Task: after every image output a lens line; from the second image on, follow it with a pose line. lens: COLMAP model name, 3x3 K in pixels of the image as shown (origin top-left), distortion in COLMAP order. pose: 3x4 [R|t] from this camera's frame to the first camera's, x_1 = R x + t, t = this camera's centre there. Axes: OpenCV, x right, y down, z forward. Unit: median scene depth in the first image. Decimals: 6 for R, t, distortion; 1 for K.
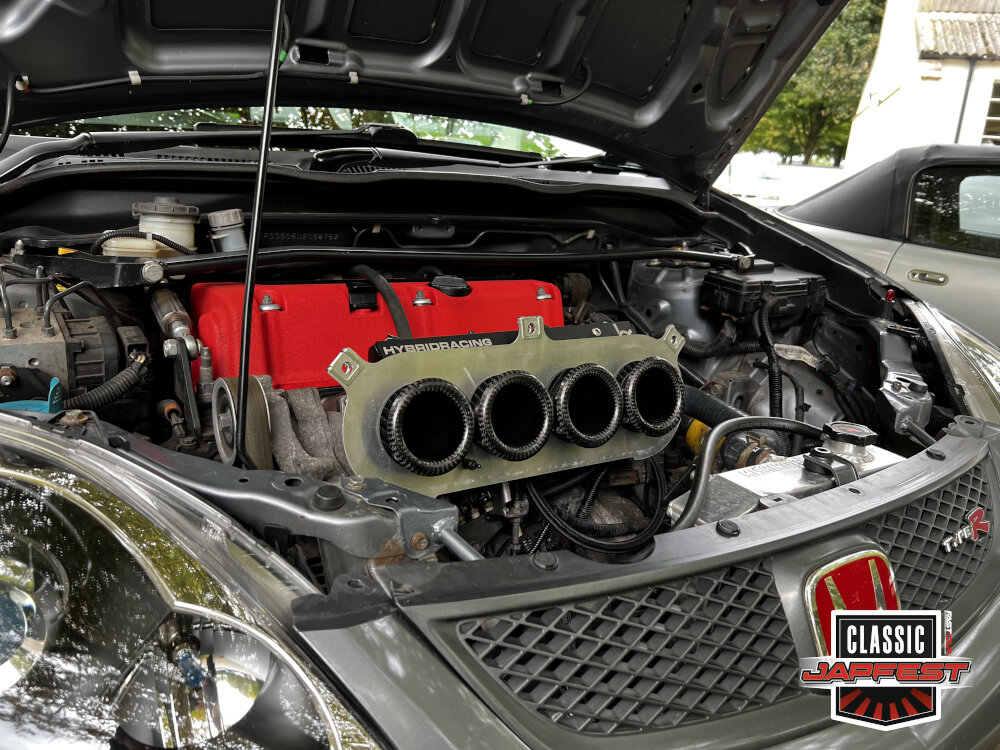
lens RADIAL K [[765.3, 0, 507.5], [0, 765.3, 378.6], [0, 0, 1]] dist [0.052738, -0.054524]
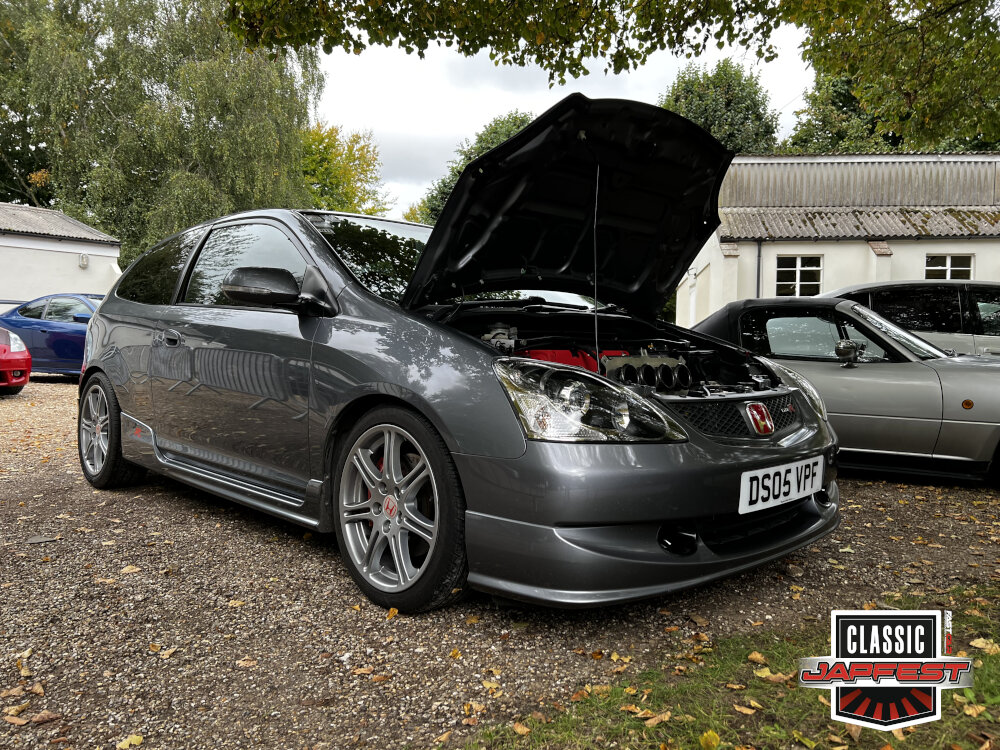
lens RADIAL K [[765.3, 0, 497.5], [0, 765.3, 375.5], [0, 0, 1]] dist [0.052738, -0.054524]
pose [[0.982443, -0.063029, 0.175595, -0.641693], [0.100755, 0.971394, -0.215040, 0.366170], [-0.157019, 0.228956, 0.960689, -1.079520]]
